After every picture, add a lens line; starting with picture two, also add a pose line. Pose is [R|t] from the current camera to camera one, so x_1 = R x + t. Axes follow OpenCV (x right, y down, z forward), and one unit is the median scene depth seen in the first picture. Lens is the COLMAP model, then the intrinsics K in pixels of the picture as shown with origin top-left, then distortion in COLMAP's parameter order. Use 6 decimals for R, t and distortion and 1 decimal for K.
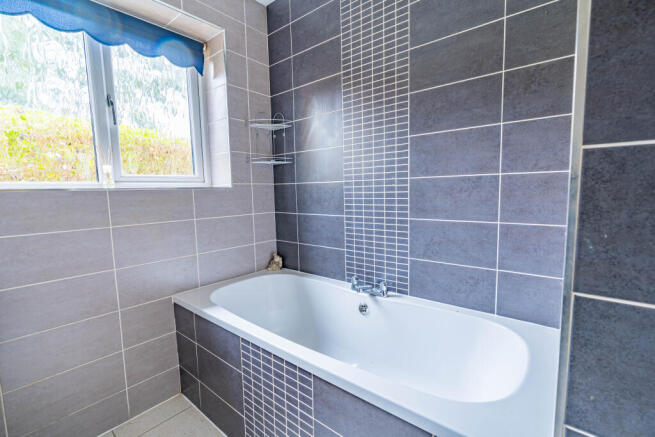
lens RADIAL K [[291.5, 0, 327.5], [0, 291.5, 218.5], [0, 0, 1]] dist [-0.012769, 0.000372]
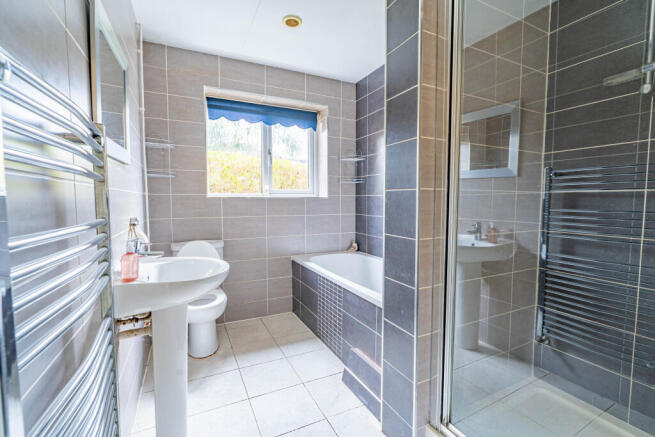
lens RADIAL K [[291.5, 0, 327.5], [0, 291.5, 218.5], [0, 0, 1]] dist [-0.012769, 0.000372]
pose [[0.911500, 0.048321, -0.408451, 0.346774], [-0.060188, 0.998055, -0.016243, 0.038659], [0.406871, 0.039390, 0.912636, -0.500794]]
